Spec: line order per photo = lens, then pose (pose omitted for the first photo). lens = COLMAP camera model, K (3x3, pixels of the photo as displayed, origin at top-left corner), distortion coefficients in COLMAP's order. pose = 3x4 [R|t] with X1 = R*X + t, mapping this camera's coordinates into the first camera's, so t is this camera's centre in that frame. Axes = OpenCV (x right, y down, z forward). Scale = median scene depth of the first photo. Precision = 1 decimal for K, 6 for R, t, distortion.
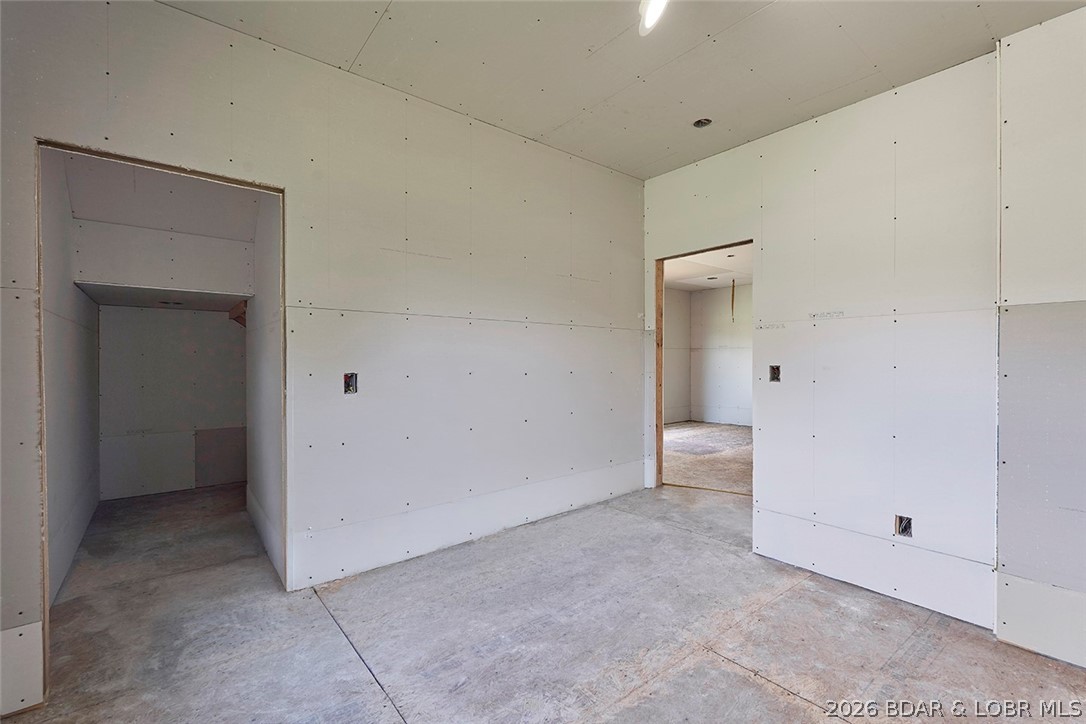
lens RADIAL K [[479.8, 0, 546.8], [0, 479.8, 365.2], [0, 0, 1]] dist [-0.002708, 0.000181]
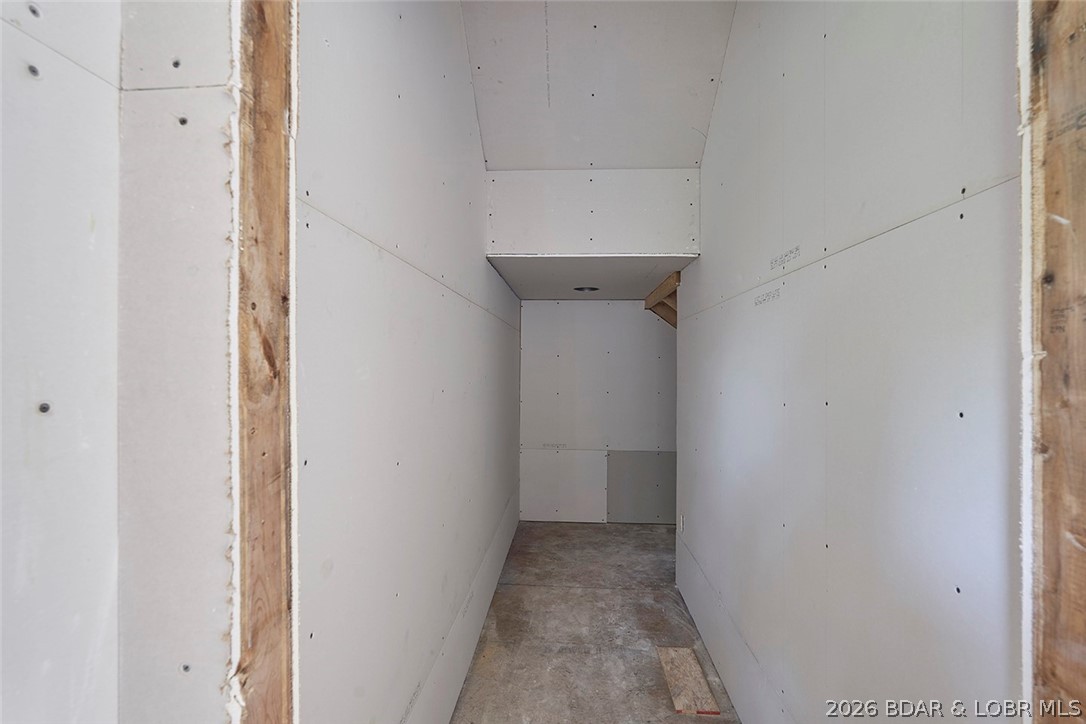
lens RADIAL K [[479.8, 0, 543.1], [0, 479.8, 363.7], [0, 0, 1]] dist [-0.002708, 0.000181]
pose [[0.740019, 0.003382, -0.672578, -0.354684], [-0.009572, 0.999939, -0.005503, -0.004226], [0.672518, 0.010511, 0.740006, 0.428896]]
